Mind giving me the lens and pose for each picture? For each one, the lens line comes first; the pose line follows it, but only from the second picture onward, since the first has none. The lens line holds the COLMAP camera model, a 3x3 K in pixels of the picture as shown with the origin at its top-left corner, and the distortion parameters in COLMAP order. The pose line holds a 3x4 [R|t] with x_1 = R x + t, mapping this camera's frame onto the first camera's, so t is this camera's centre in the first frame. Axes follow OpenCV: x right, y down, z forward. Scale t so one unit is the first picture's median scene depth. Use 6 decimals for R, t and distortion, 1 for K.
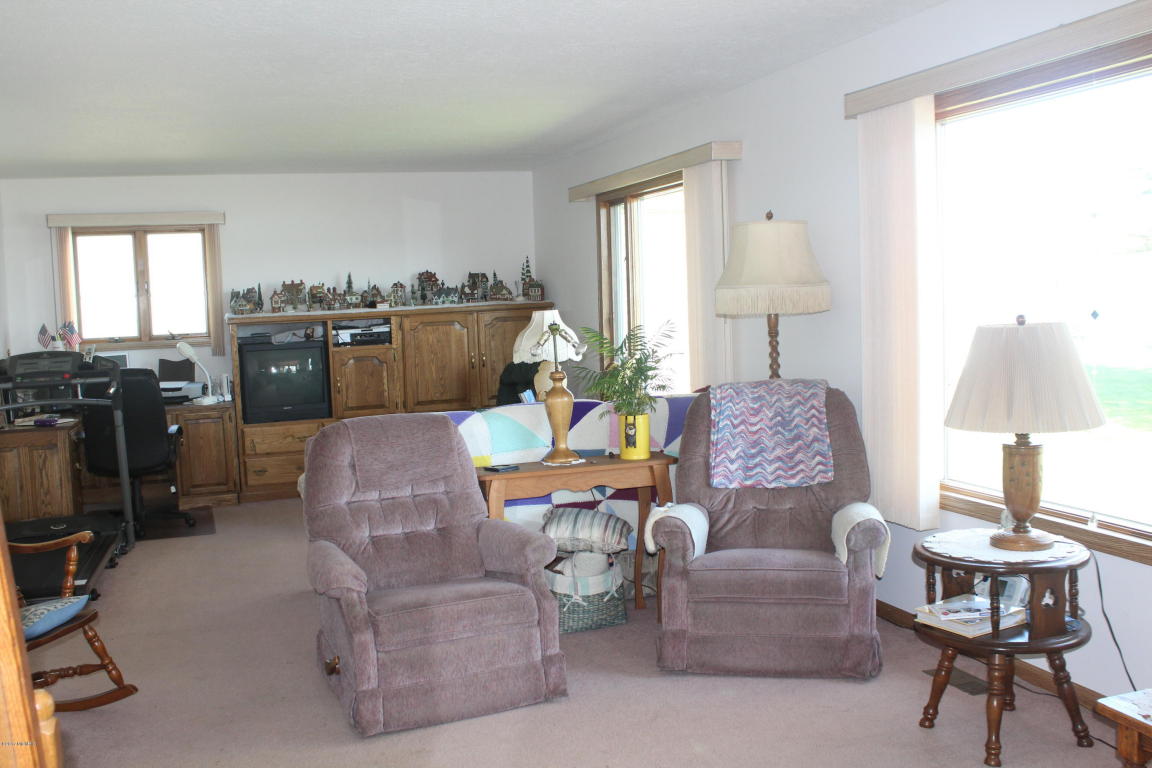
lens RADIAL K [[1114.5, 0, 573.1], [0, 1114.5, 384.9], [0, 0, 1]] dist [-0.074294, 0.000000]
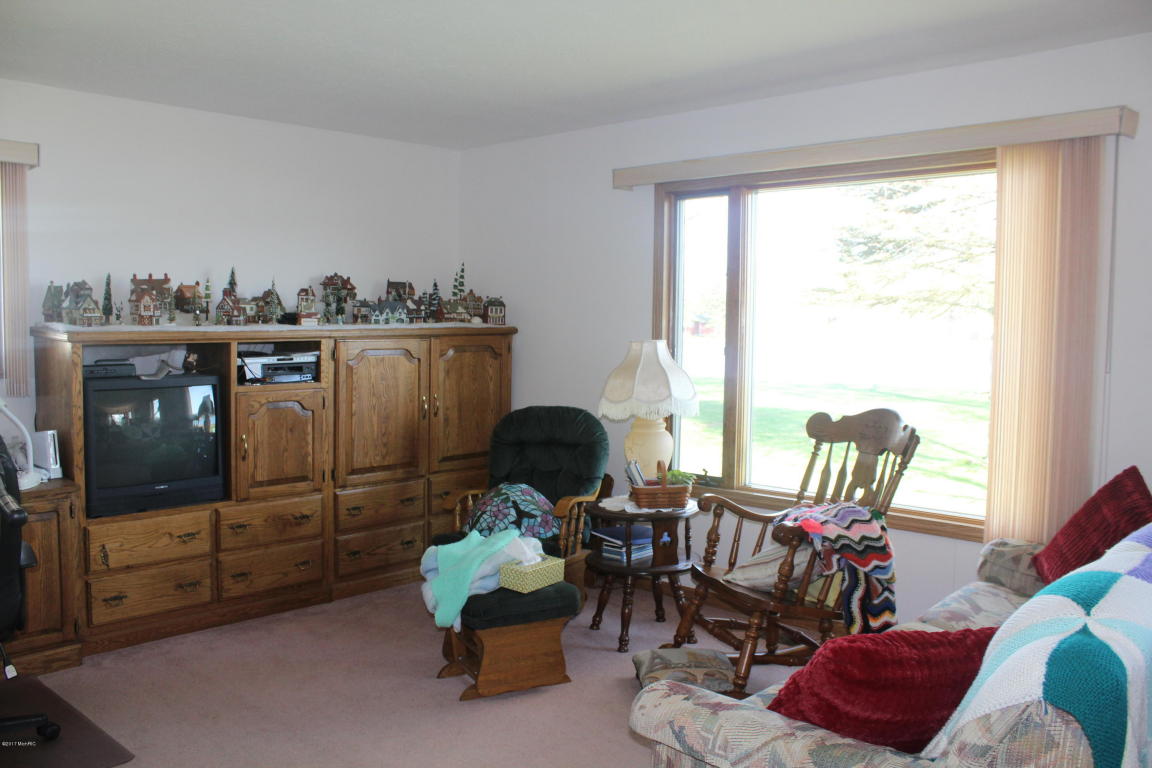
lens RADIAL K [[957.3, 0, 581.6], [0, 957.3, 381.6], [0, 0, 1]] dist [-0.160762, 0.124464]
pose [[0.866948, 0.015784, 0.498148, -0.306483], [-0.001409, 0.999572, -0.029218, -0.020972], [-0.498396, 0.024629, 0.866599, 0.451218]]
